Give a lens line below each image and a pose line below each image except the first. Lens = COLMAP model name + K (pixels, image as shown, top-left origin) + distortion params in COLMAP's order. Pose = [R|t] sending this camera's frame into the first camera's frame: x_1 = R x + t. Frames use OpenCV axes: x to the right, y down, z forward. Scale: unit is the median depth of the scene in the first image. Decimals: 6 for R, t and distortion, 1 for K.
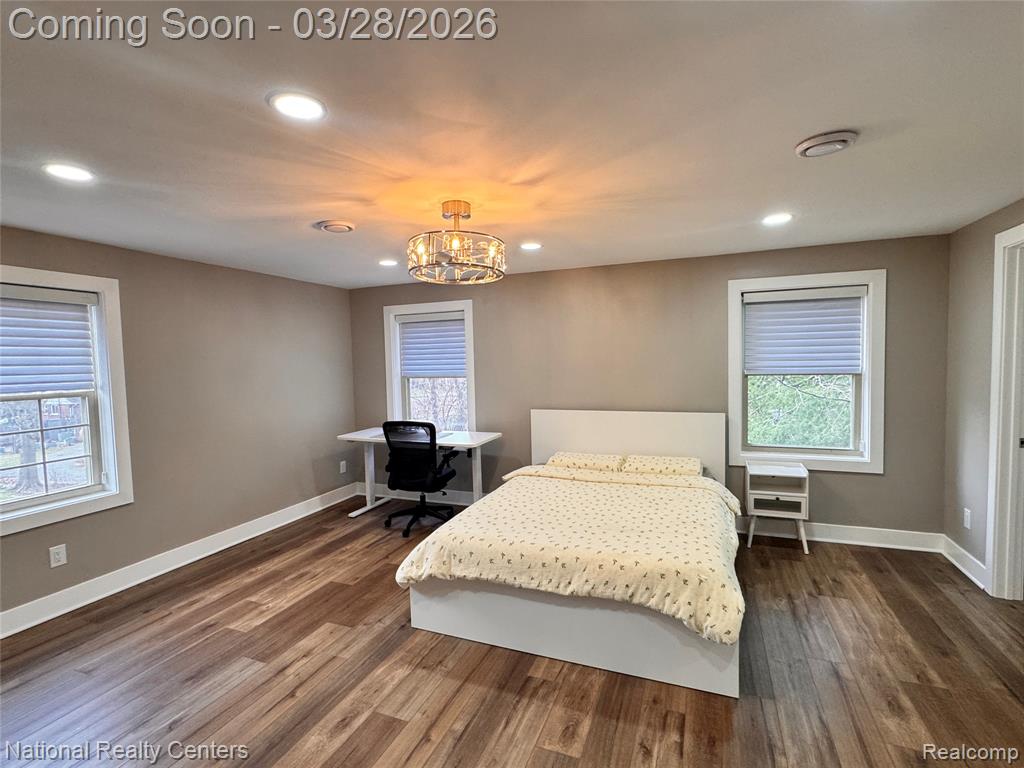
lens RADIAL K [[495.9, 0, 507.0], [0, 495.9, 385.6], [0, 0, 1]] dist [-0.003621, 0.001491]
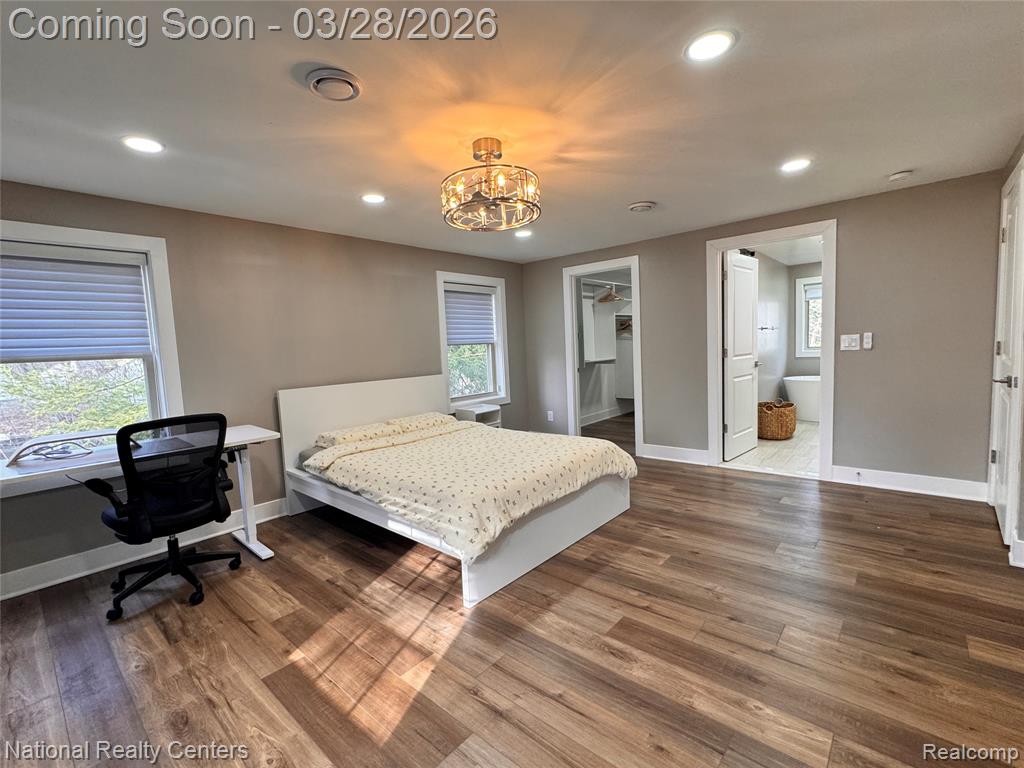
lens RADIAL K [[459.6, 0, 513.8], [0, 459.6, 386.0], [0, 0, 1]] dist [-0.000350, -0.000136]
pose [[0.321330, -0.074120, 0.944062, -0.961946], [0.091357, 0.994708, 0.047002, 0.071321], [-0.942550, 0.071143, 0.326401, 0.676642]]
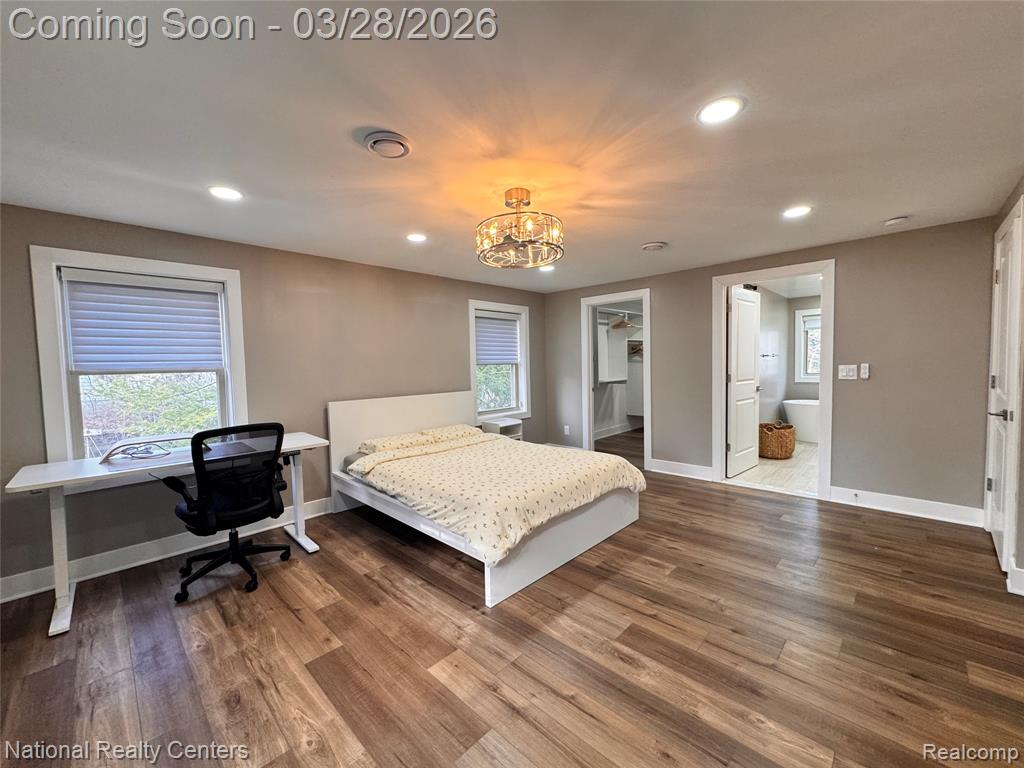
lens RADIAL K [[411.3, 0, 513.7], [0, 411.3, 385.0], [0, 0, 1]] dist [-0.002393, 0.000735]
pose [[0.367970, -0.033566, 0.929232, -0.962189], [0.066803, 0.997720, 0.009587, 0.054402], [-0.927435, 0.058548, 0.369373, 0.681203]]
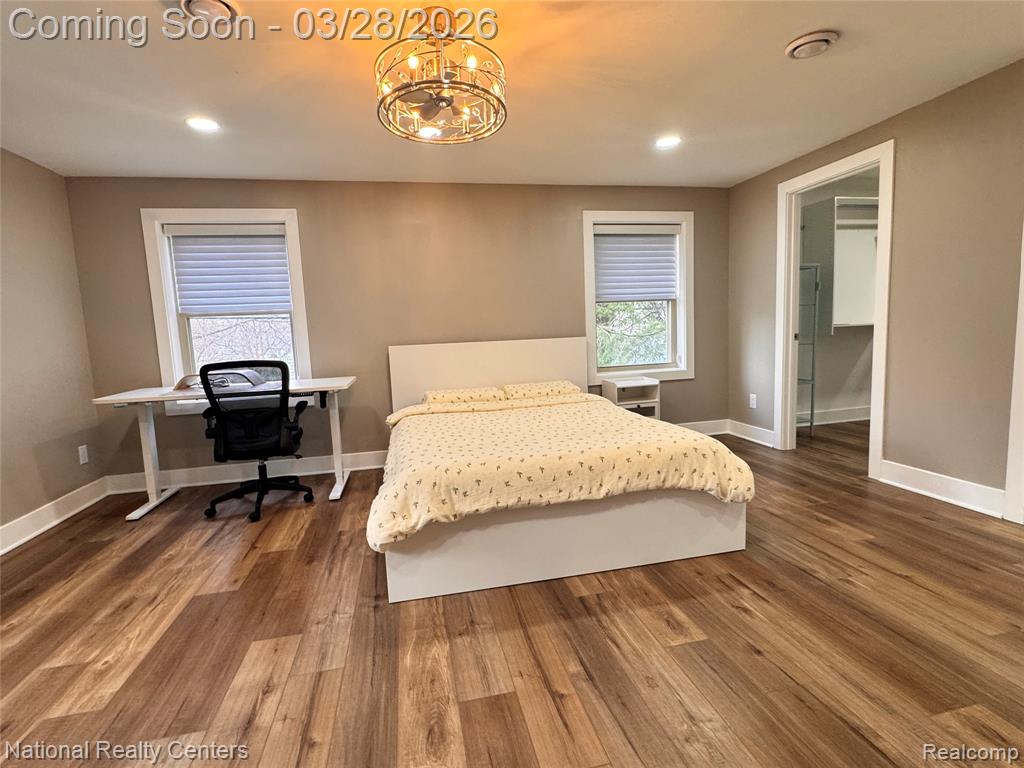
lens RADIAL K [[495.9, 0, 511.8], [0, 495.9, 386.0], [0, 0, 1]] dist [-0.003621, 0.001491]
pose [[0.823806, -0.076721, 0.561656, -0.459721], [0.055950, 0.996966, 0.054118, 0.145170], [-0.564104, -0.013158, 0.825599, 0.314069]]
